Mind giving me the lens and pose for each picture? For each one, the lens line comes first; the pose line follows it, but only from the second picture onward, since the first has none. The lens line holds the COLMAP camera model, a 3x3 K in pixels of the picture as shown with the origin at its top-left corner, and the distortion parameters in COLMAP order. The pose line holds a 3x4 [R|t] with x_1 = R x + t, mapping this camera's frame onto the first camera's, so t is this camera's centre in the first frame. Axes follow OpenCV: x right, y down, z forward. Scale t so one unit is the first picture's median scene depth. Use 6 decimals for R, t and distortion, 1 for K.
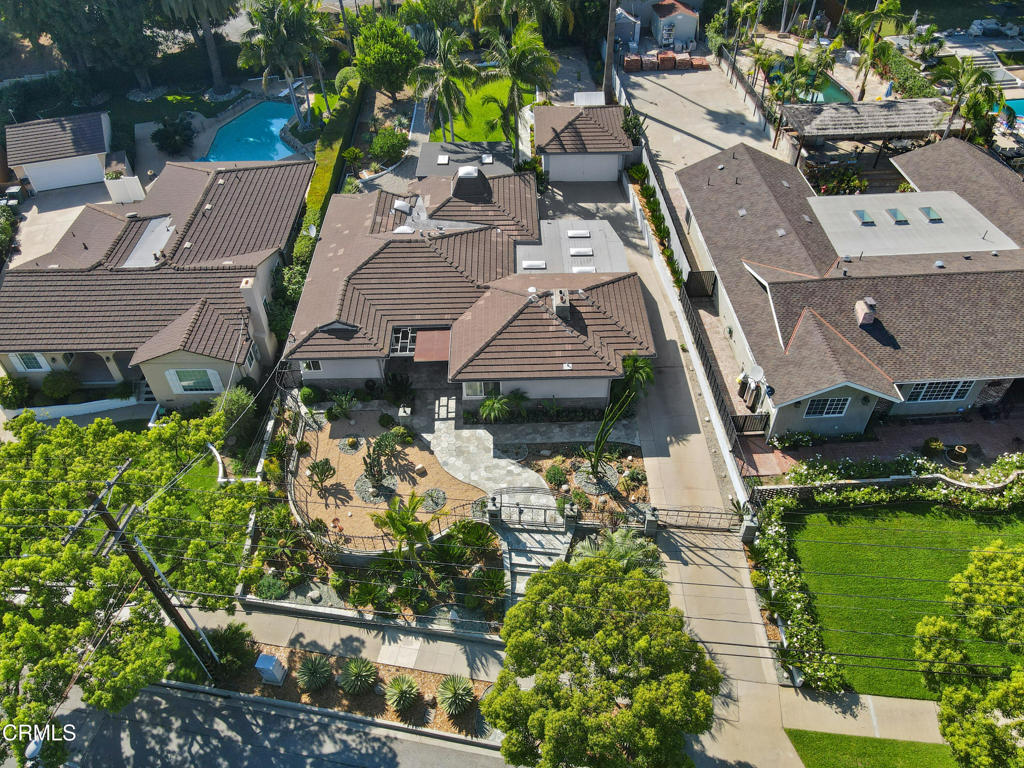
lens RADIAL K [[722.8, 0, 512.0], [0, 722.8, 384.0], [0, 0, 1]] dist [0.008296, 0.004486]
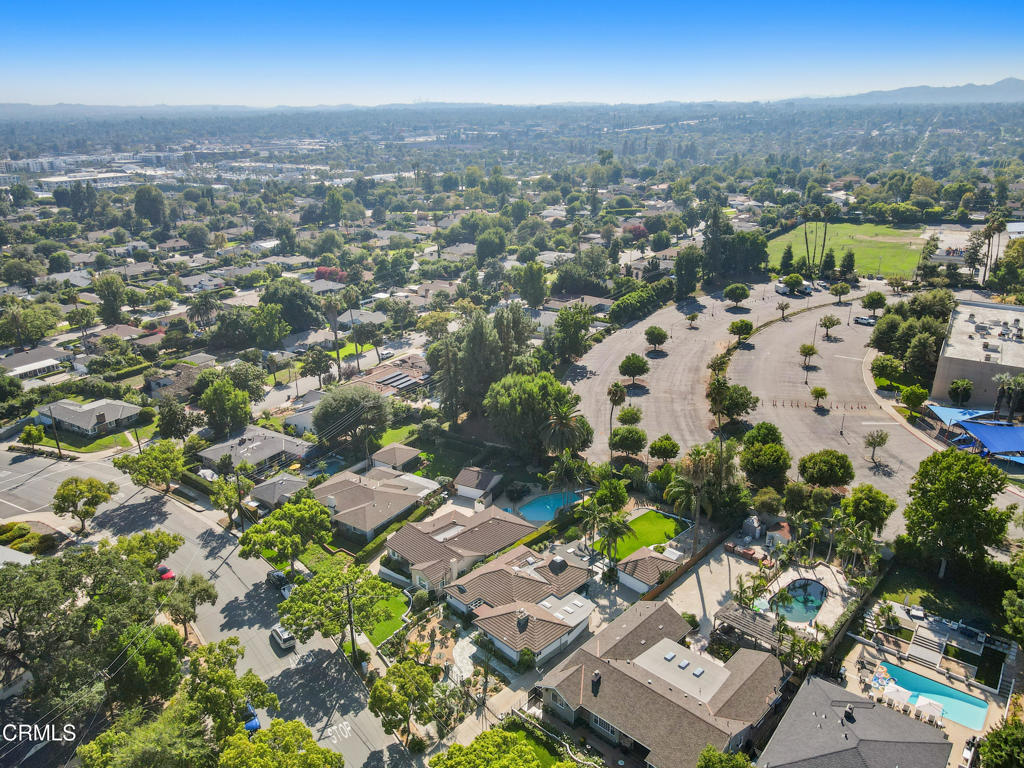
lens RADIAL K [[722.8, 0, 512.0], [0, 722.8, 384.0], [0, 0, 1]] dist [0.008296, 0.004486]
pose [[0.691553, 0.250575, -0.677471, 1.543086], [-0.507898, 0.835578, -0.209402, -0.243748], [0.513609, 0.488898, 0.705113, -1.205555]]
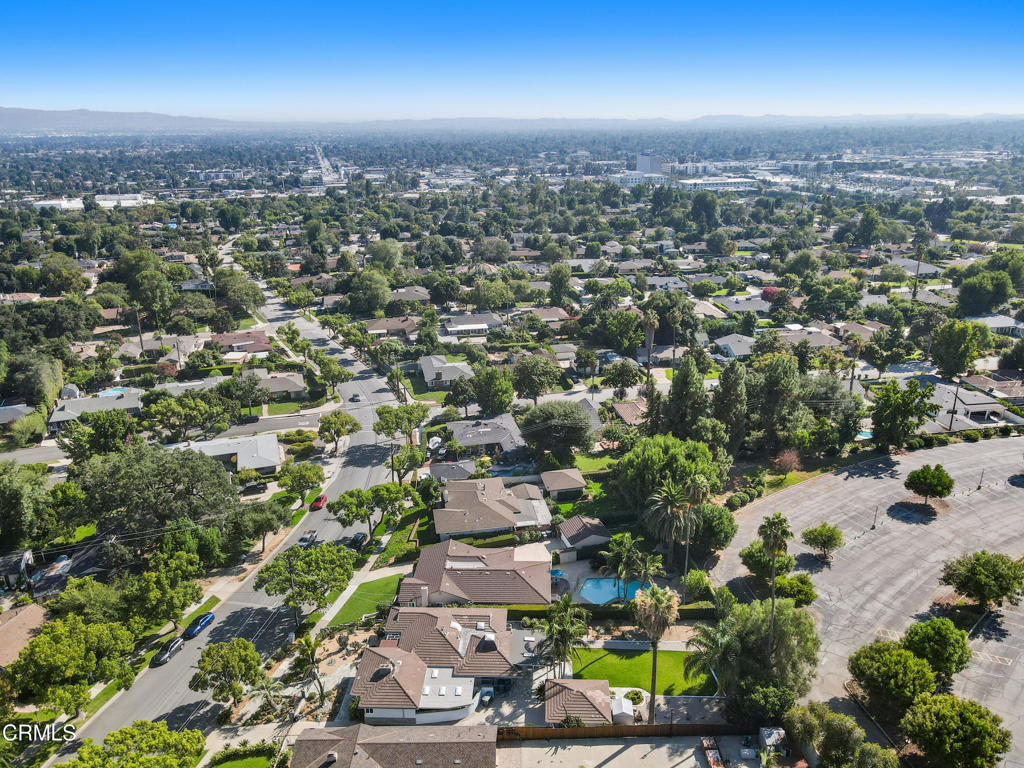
lens RADIAL K [[722.8, 0, 512.0], [0, 722.8, 384.0], [0, 0, 1]] dist [0.008296, 0.004486]
pose [[-0.029145, 0.336923, -0.941081, 1.943284], [-0.705781, 0.659756, 0.258061, -1.606732], [0.707830, 0.671718, 0.218565, 0.150455]]
